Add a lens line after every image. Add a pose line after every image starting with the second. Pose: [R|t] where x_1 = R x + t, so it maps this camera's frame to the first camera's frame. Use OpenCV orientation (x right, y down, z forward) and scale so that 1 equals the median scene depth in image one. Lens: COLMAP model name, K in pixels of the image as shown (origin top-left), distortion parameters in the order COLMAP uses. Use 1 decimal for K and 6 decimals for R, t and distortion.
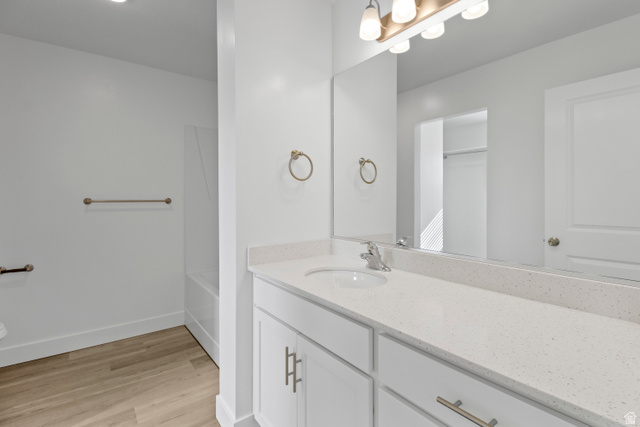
lens RADIAL K [[293.7, 0, 324.1], [0, 293.7, 207.5], [0, 0, 1]] dist [0.018454, -0.013588]
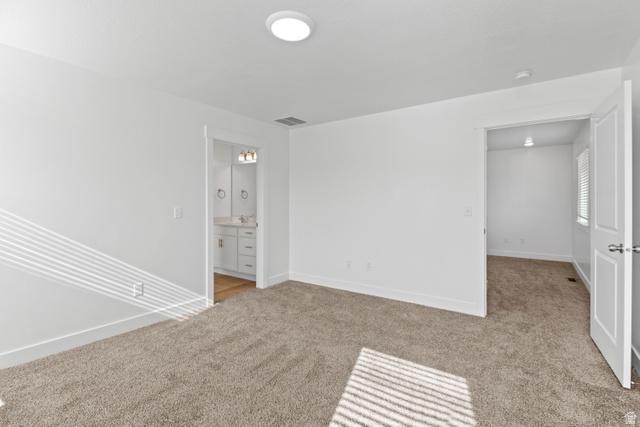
lens RADIAL K [[293.7, 0, 324.1], [0, 293.7, 207.5], [0, 0, 1]] dist [0.018454, -0.013588]
pose [[0.951027, 0.008815, 0.308982, -0.002569], [-0.001745, 0.999730, -0.023150, 0.142403], [-0.309103, 0.021477, 0.950786, -4.133117]]
